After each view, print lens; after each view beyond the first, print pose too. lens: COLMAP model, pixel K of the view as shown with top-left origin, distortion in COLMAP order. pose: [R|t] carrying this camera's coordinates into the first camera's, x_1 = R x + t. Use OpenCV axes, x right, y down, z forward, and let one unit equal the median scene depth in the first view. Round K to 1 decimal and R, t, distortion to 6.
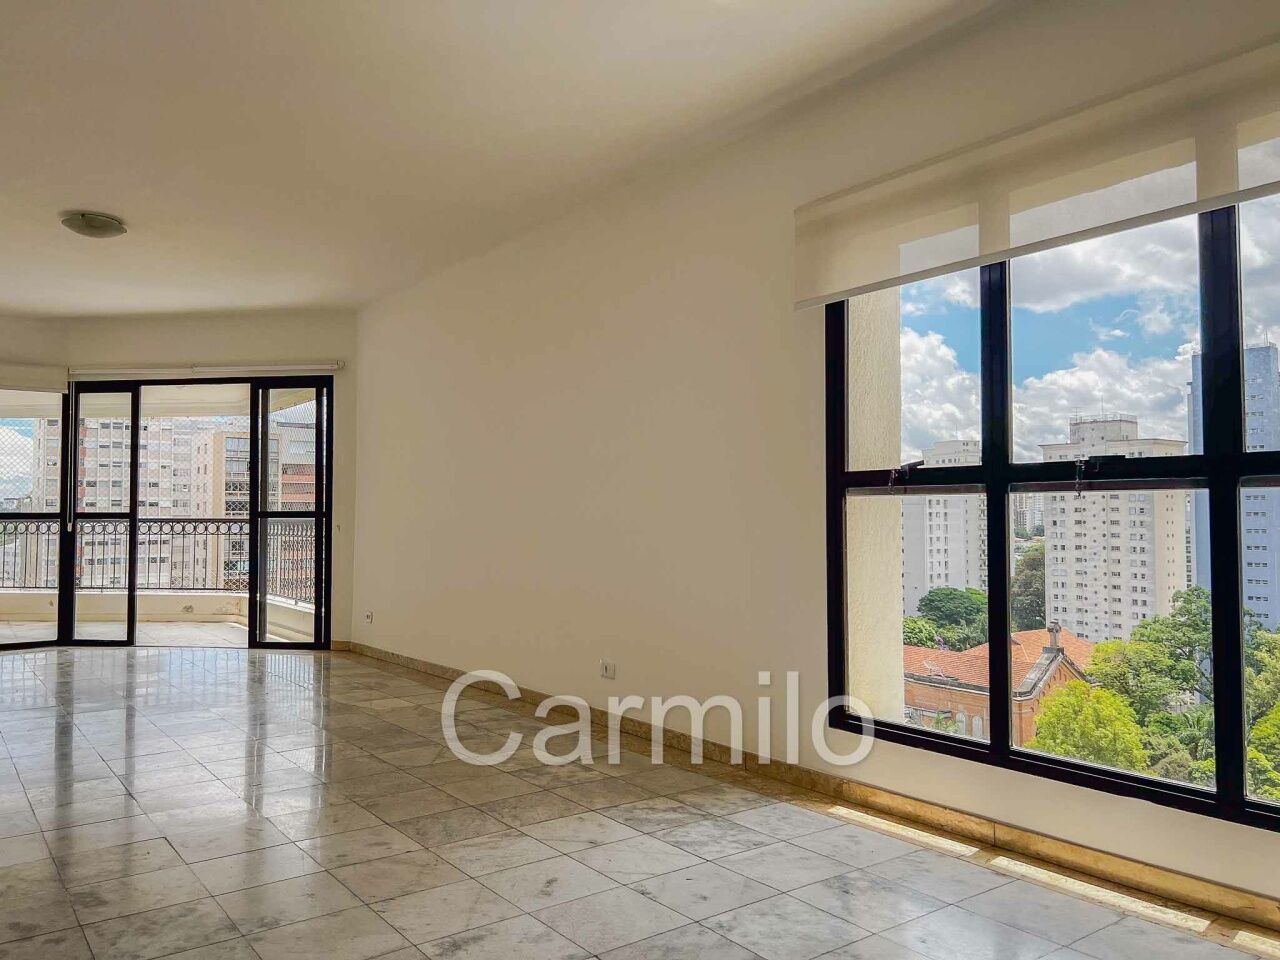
lens RADIAL K [[1031.2, 0, 633.8], [0, 1031.2, 475.1], [0, 0, 1]] dist [0.094133, -0.081505]
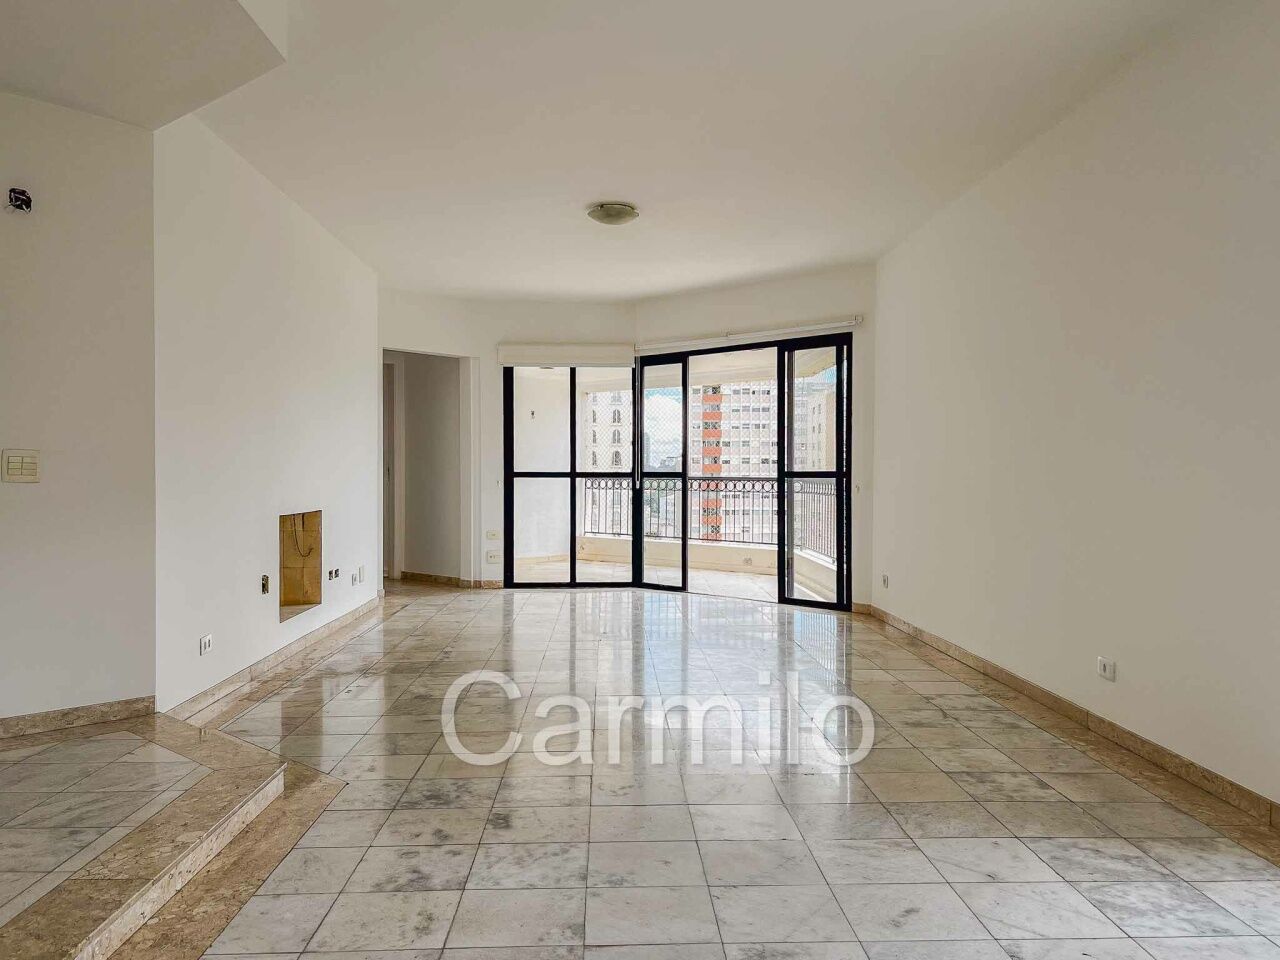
lens RADIAL K [[1031.2, 0, 632.3], [0, 1031.2, 476.3], [0, 0, 1]] dist [0.094133, -0.081505]
pose [[0.821422, 0.005468, -0.570295, 0.099363], [0.019537, 0.999097, 0.037720, -0.001652], [0.569986, -0.042125, 0.820574, 0.080517]]
